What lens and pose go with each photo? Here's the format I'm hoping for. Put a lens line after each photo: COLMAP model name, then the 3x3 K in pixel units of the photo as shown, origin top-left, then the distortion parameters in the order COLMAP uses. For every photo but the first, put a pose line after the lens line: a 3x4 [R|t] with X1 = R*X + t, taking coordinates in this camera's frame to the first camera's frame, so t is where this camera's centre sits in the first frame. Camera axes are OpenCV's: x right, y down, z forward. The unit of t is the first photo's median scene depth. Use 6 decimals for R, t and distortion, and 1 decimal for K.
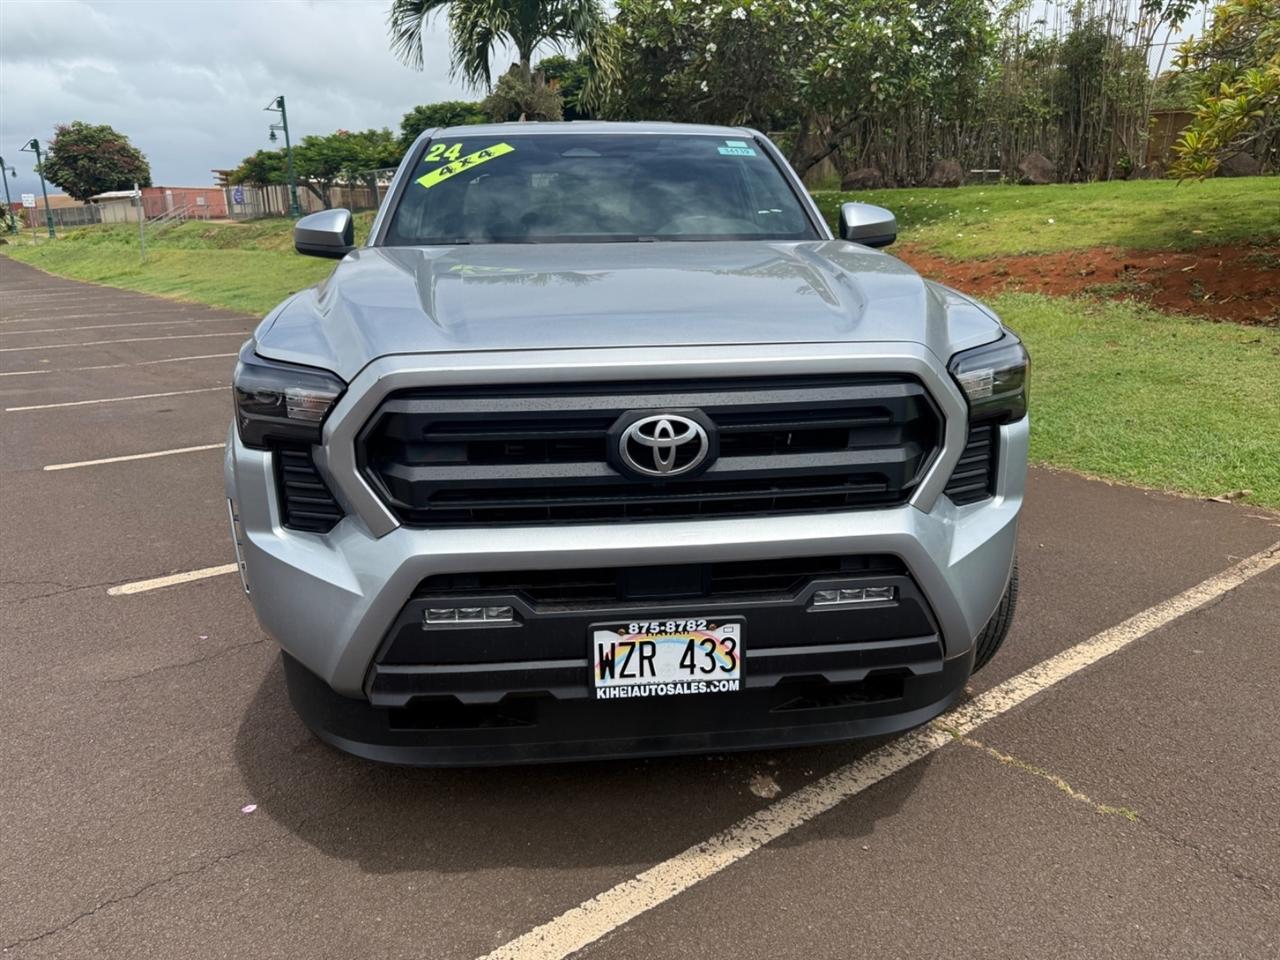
lens RADIAL K [[877.3, 0, 640.9], [0, 877.3, 493.8], [0, 0, 1]] dist [0.008852, -0.003533]
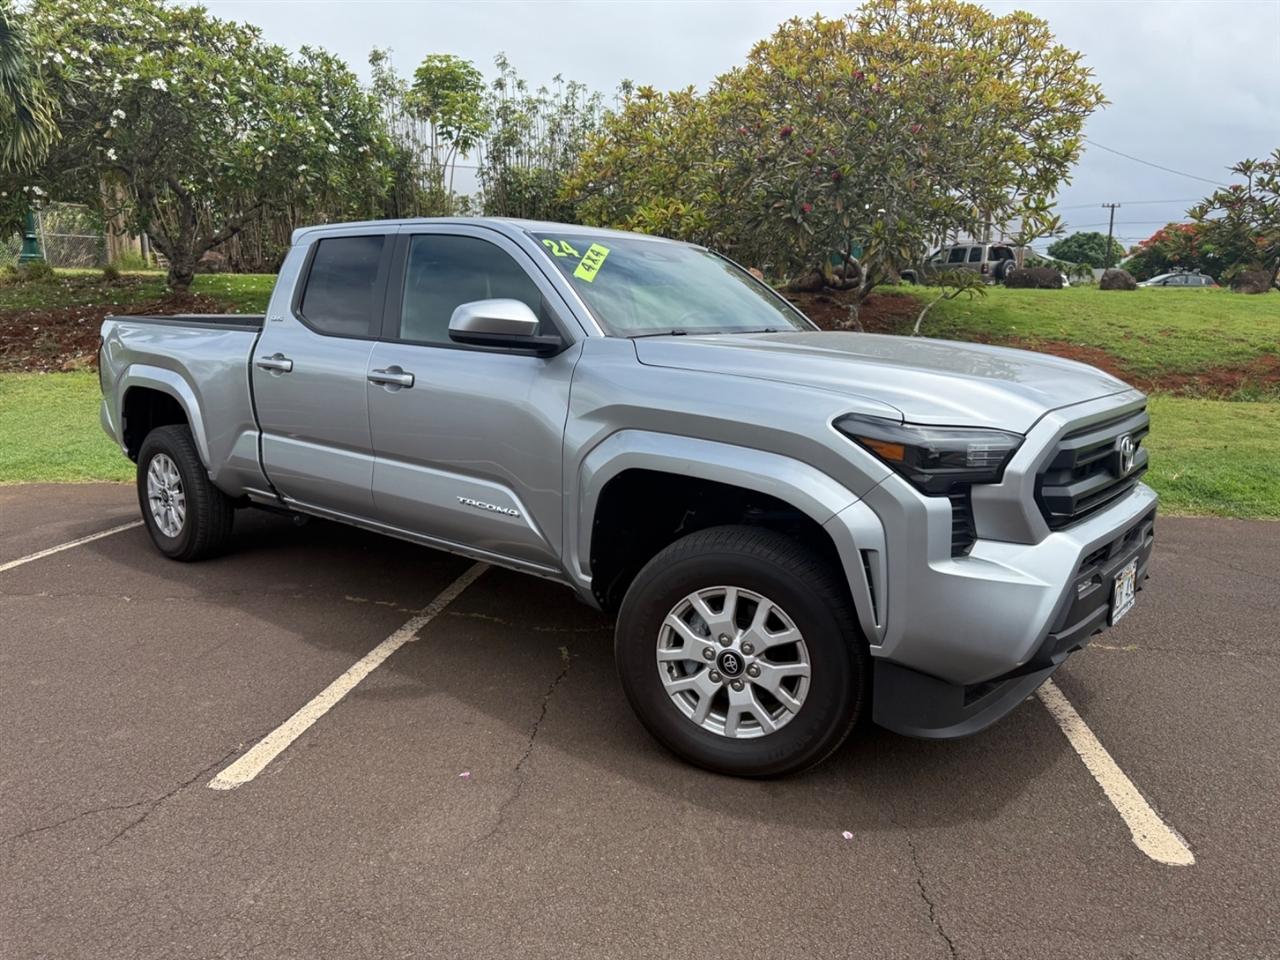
lens RADIAL K [[857.8, 0, 639.5], [0, 857.8, 509.9], [0, 0, 1]] dist [0.000582, -0.000595]
pose [[0.733896, -0.135855, 0.665537, -0.169444], [0.180935, 0.983494, 0.001241, -0.012098], [-0.654721, 0.119508, 0.746364, 0.041387]]
